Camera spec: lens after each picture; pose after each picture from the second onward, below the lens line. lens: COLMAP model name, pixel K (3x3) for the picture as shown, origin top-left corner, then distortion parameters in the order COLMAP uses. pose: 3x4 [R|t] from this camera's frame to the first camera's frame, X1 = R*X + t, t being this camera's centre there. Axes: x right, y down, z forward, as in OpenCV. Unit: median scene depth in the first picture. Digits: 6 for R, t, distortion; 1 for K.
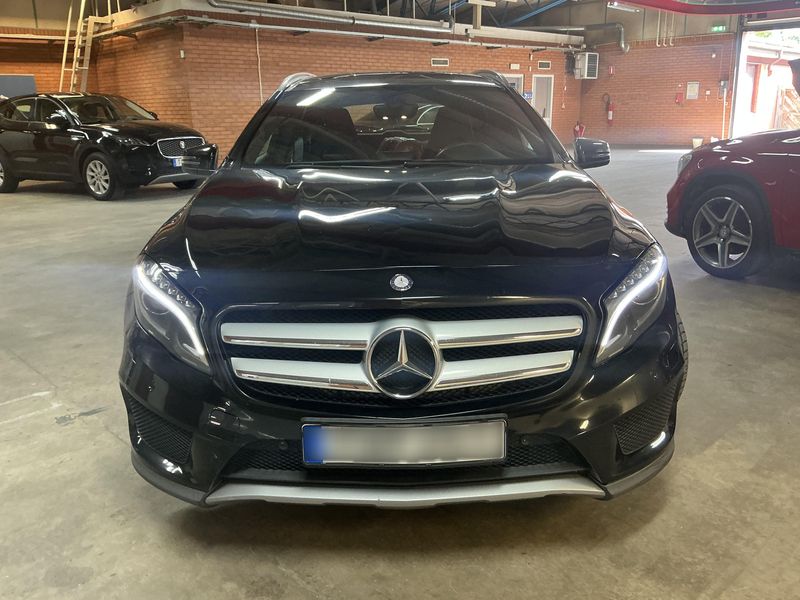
lens RADIAL K [[678.1, 0, 400.0], [0, 678.1, 300.0], [0, 0, 1]] dist [0.107739, -0.198873]
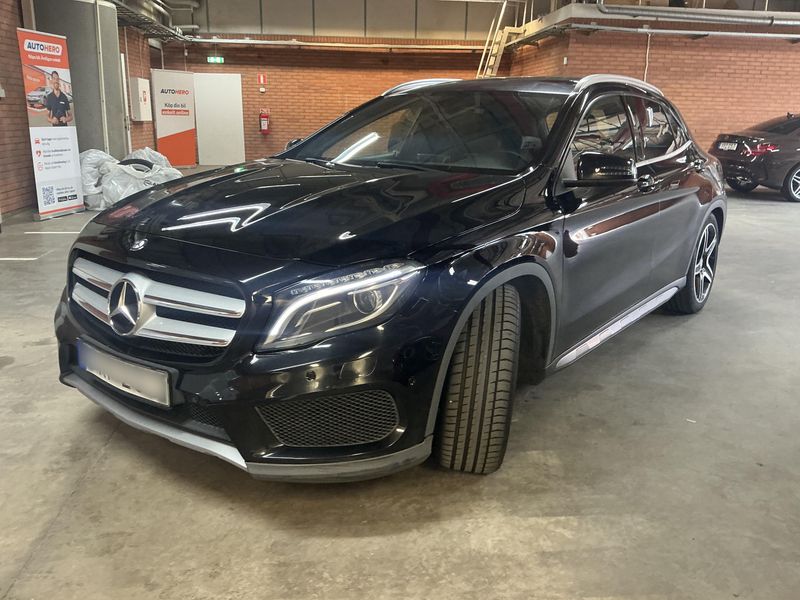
lens RADIAL K [[678.1, 0, 400.0], [0, 678.1, 300.0], [0, 0, 1]] dist [0.107739, -0.198873]
pose [[0.784940, 0.195142, -0.588038, 0.155441], [-0.199767, 0.978129, 0.057937, -0.012873], [0.586483, 0.071994, 0.806756, 0.037630]]
